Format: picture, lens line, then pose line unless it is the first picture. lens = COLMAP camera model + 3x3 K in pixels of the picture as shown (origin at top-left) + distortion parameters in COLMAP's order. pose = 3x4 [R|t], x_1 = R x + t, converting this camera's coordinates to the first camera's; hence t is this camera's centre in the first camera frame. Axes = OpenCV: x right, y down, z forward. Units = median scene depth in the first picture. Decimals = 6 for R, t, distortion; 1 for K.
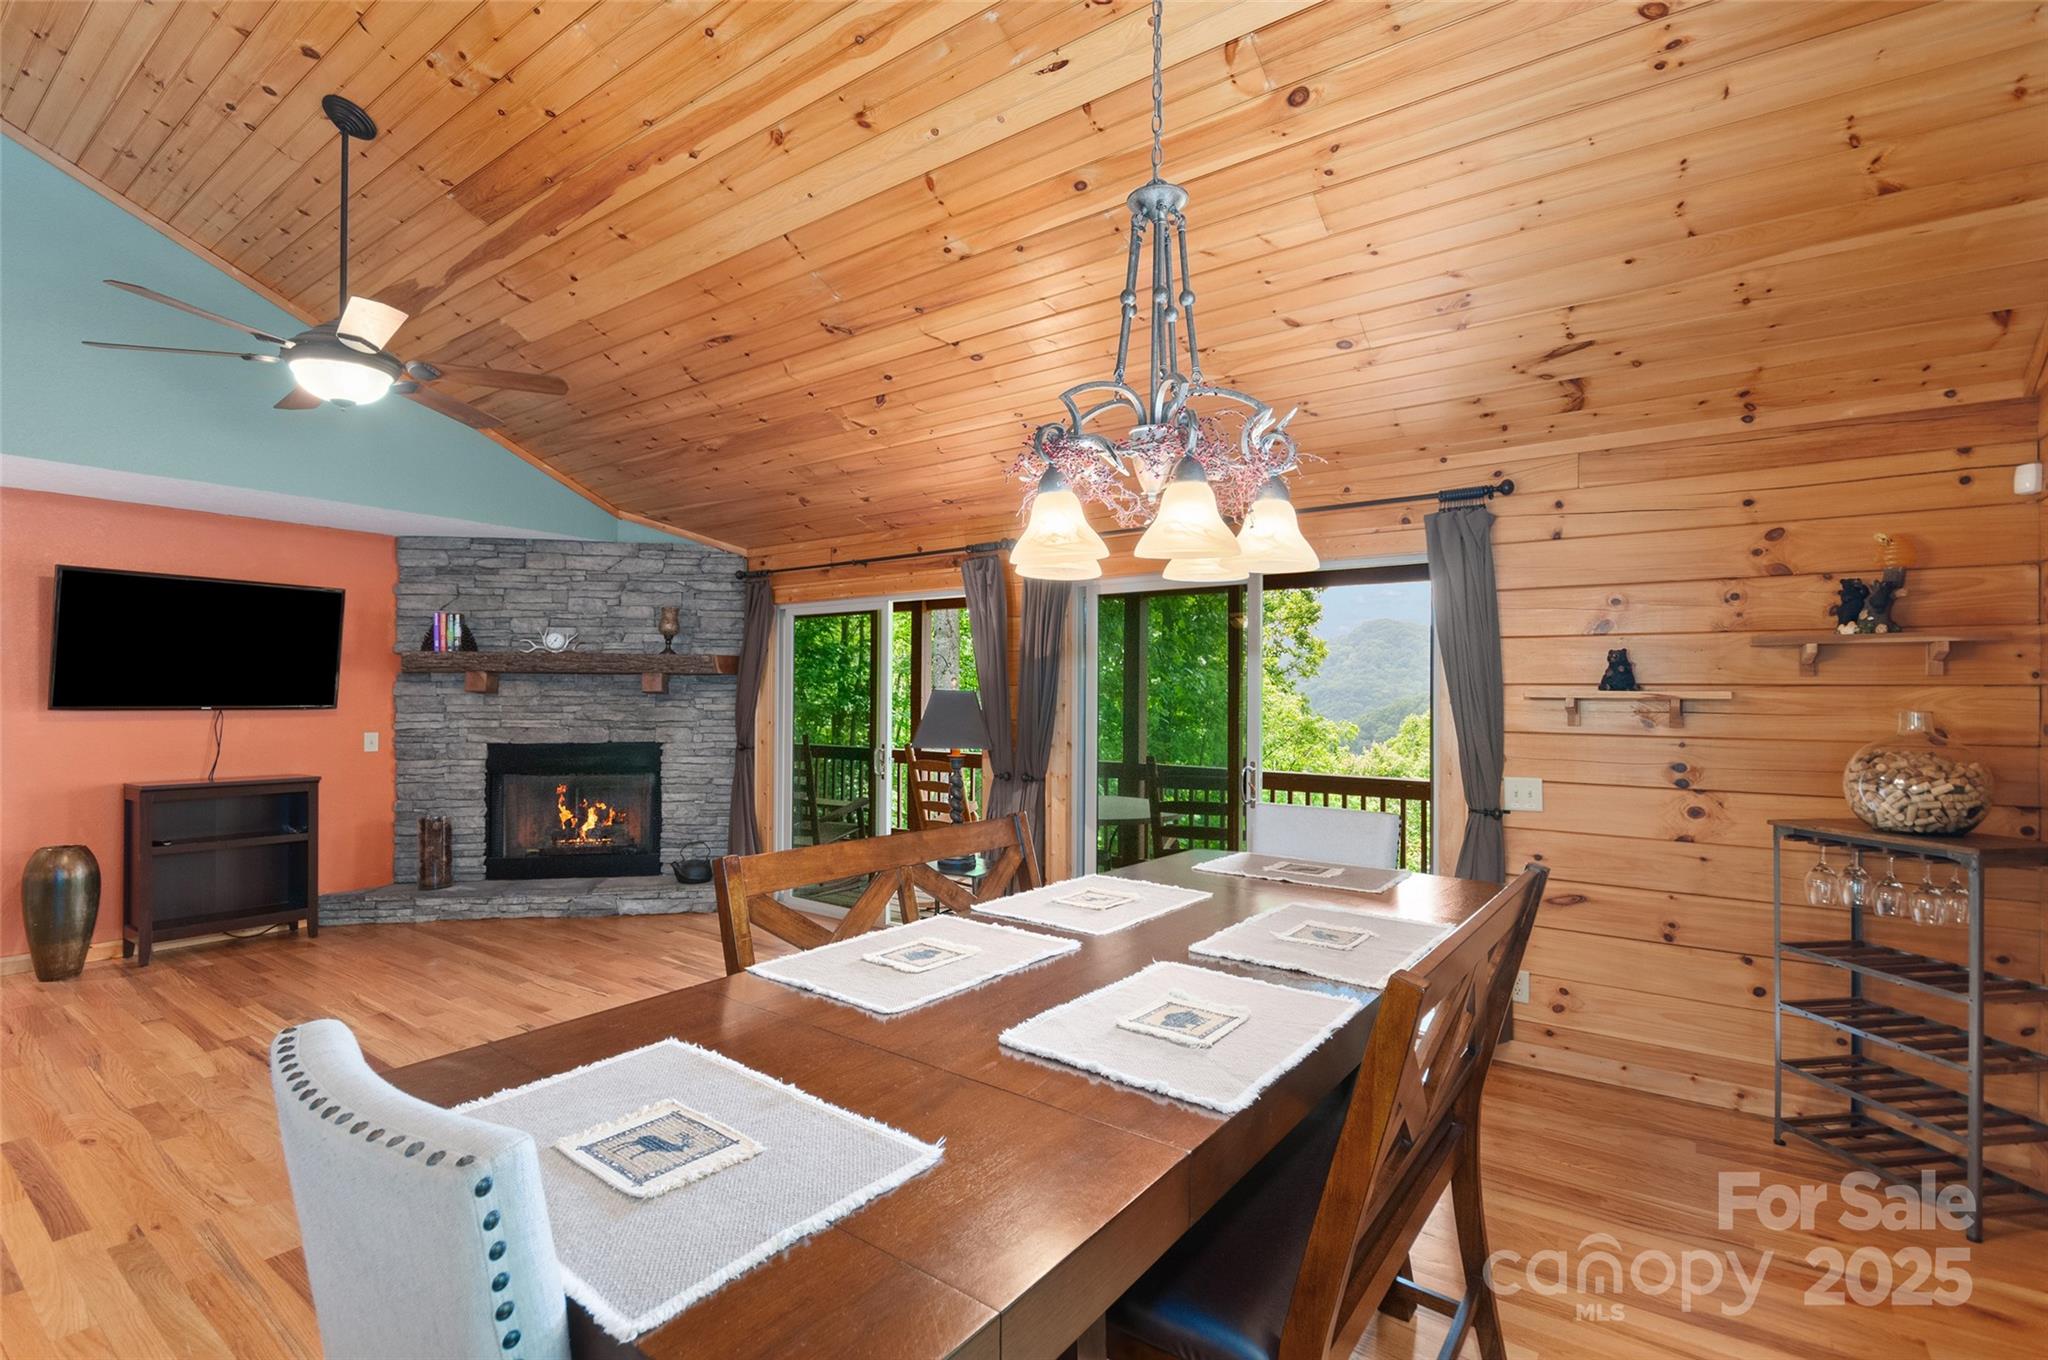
lens RADIAL K [[936.4, 0, 1011.3], [0, 936.4, 688.2], [0, 0, 1]] dist [0.005043, -0.000197]
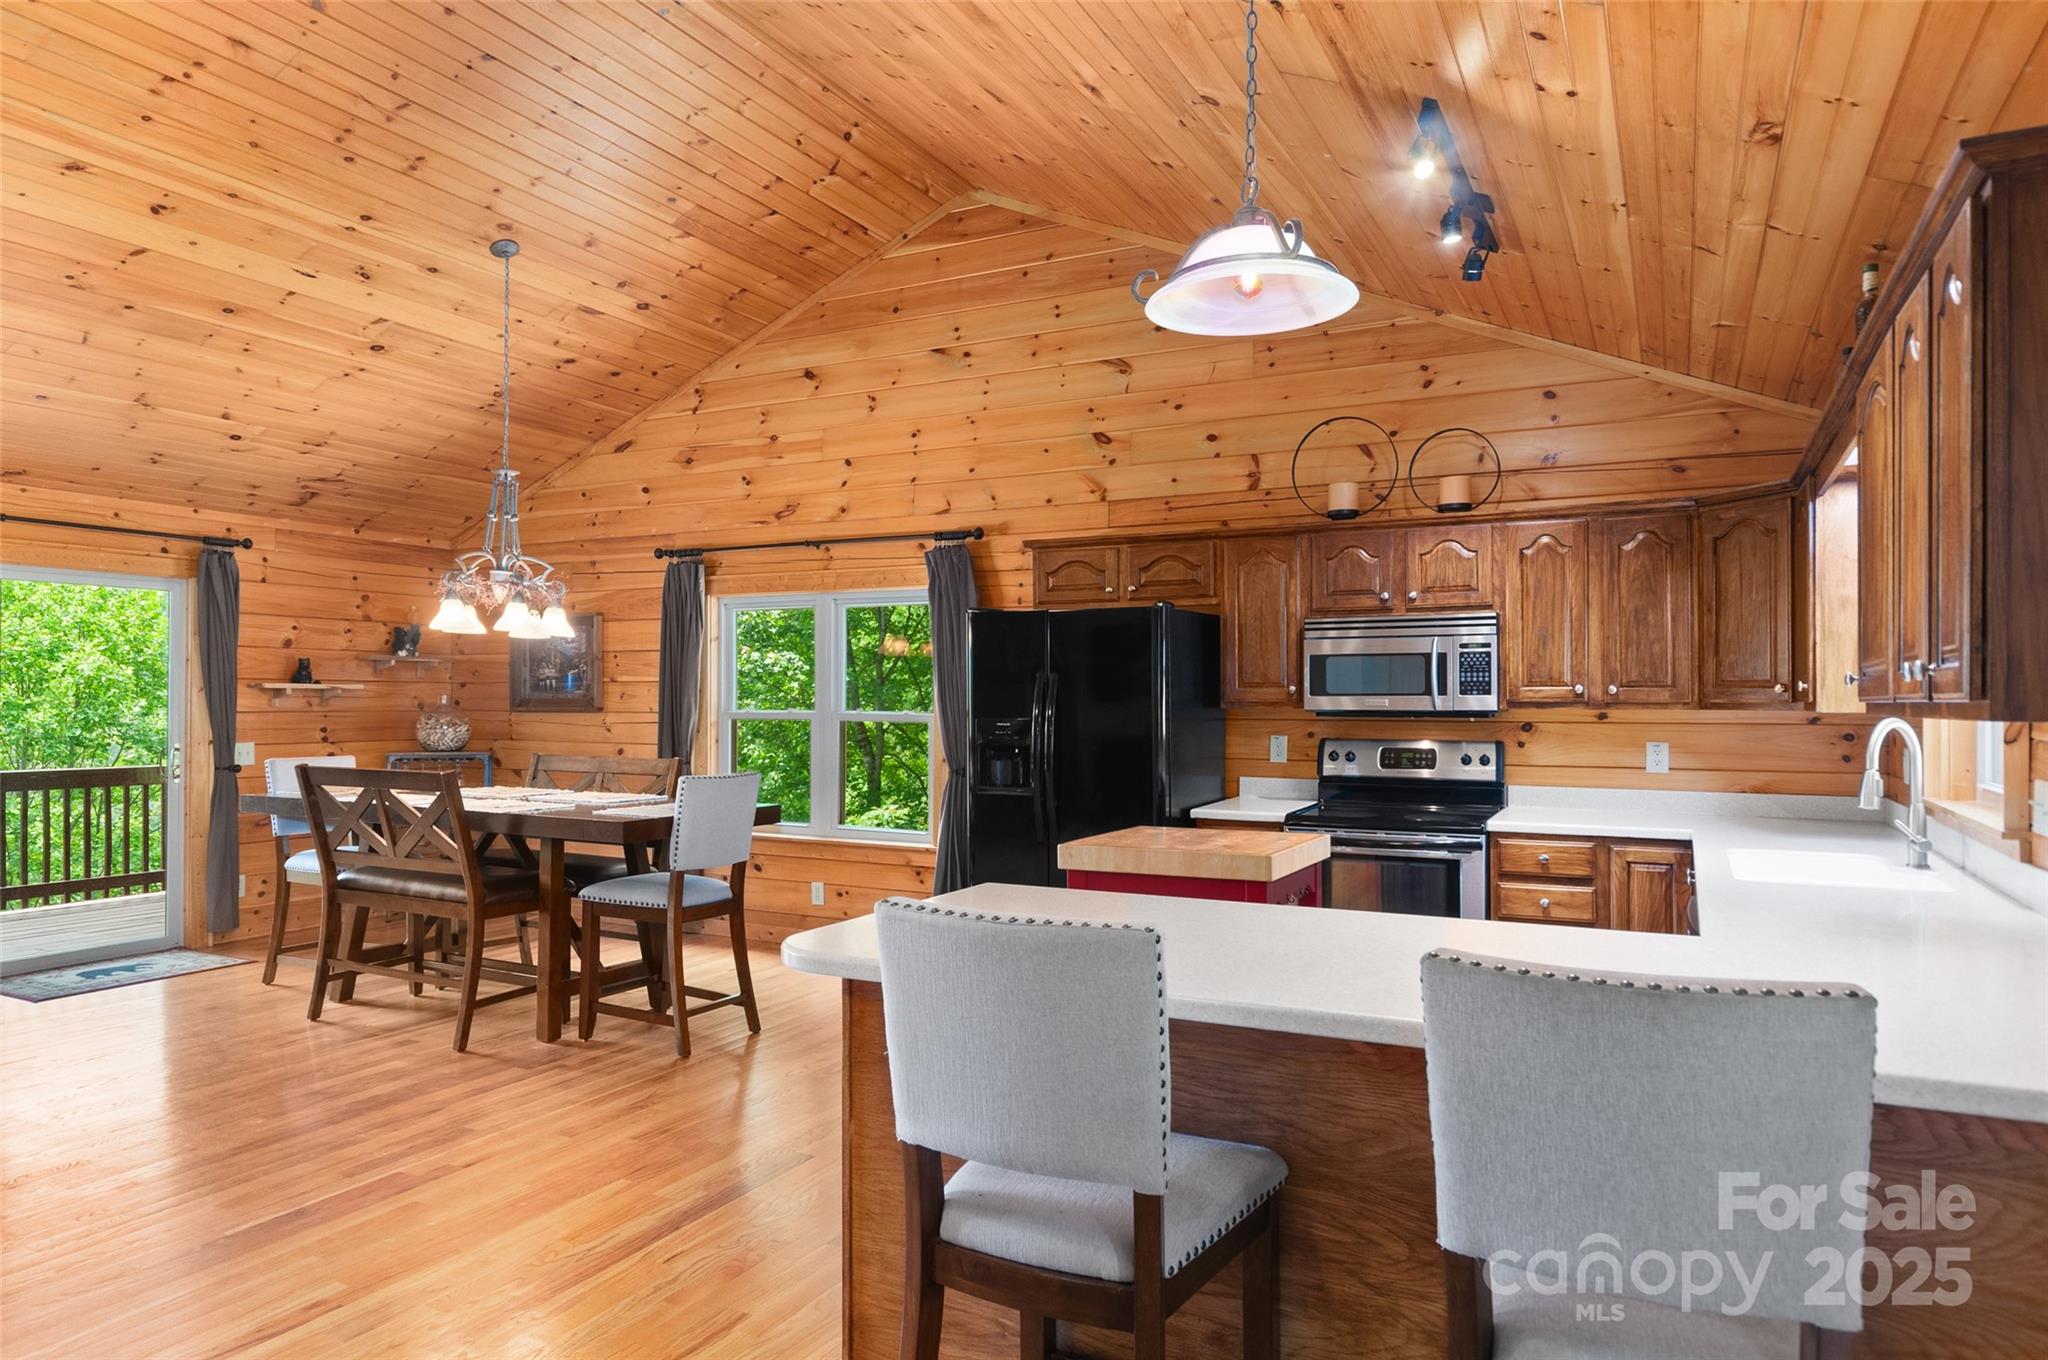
lens RADIAL K [[1297.4, 0, 989.9], [0, 1297.4, 691.2], [0, 0, 1]] dist [0.005325, 0.002027]
pose [[-0.140557, -0.003558, 0.990066, -1.048842], [-0.015059, 0.999886, 0.001455, -0.003474], [-0.989958, -0.014705, -0.140595, 0.091446]]
